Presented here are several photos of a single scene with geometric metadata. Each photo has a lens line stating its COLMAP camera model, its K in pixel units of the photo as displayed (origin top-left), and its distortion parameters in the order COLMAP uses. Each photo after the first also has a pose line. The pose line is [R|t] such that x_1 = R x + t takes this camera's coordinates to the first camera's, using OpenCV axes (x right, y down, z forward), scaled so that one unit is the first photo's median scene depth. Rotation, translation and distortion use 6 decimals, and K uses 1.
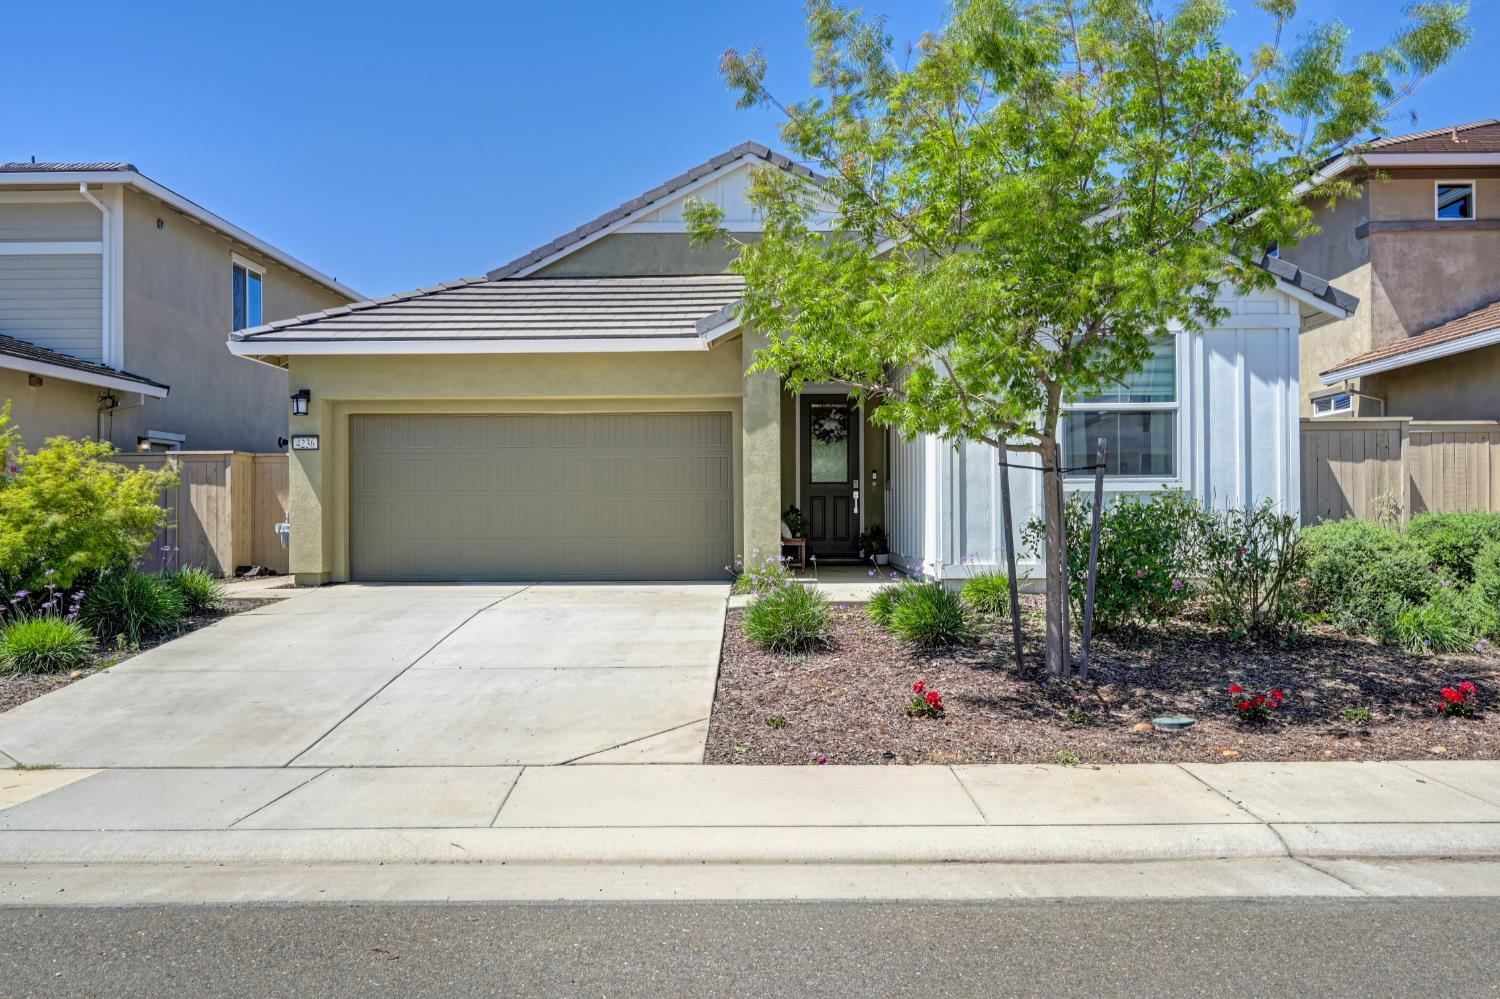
lens RADIAL K [[1117.0, 0, 750.0], [0, 1117.0, 499.5], [0, 0, 1]] dist [0.003641, -0.003990]
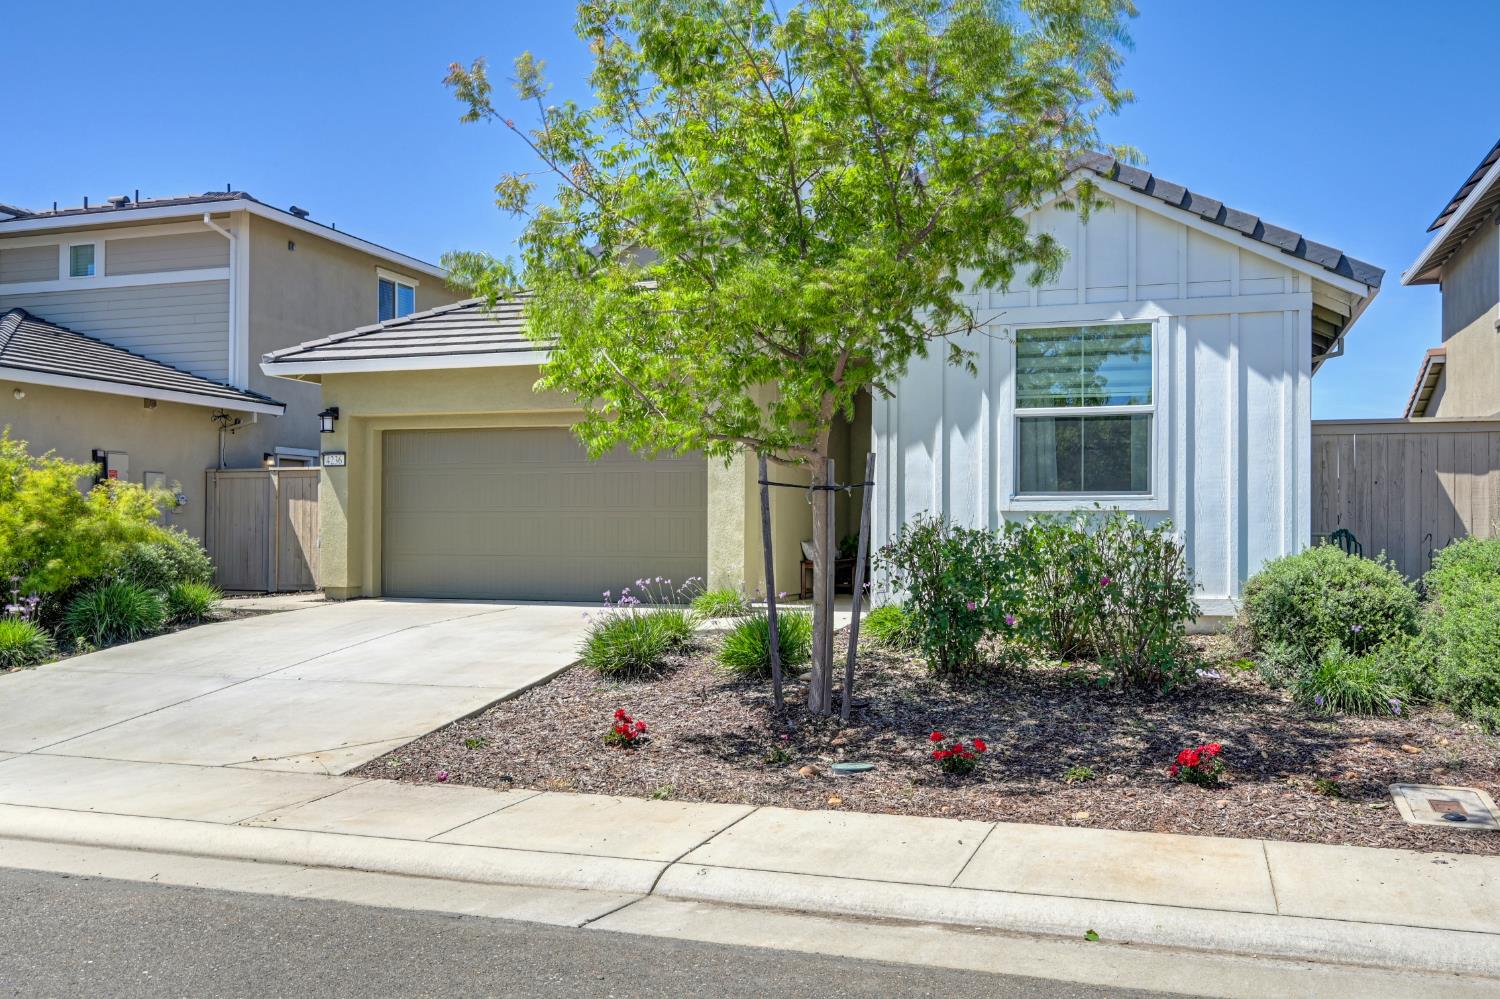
lens RADIAL K [[1298.1, 0, 750.8], [0, 1298.1, 529.7], [0, 0, 1]] dist [-0.008324, 0.006636]
pose [[0.952418, 0.008970, -0.304663, 0.356662], [-0.005465, 0.999909, 0.012355, -0.003769], [0.304746, -0.010103, 0.952380, -0.014056]]
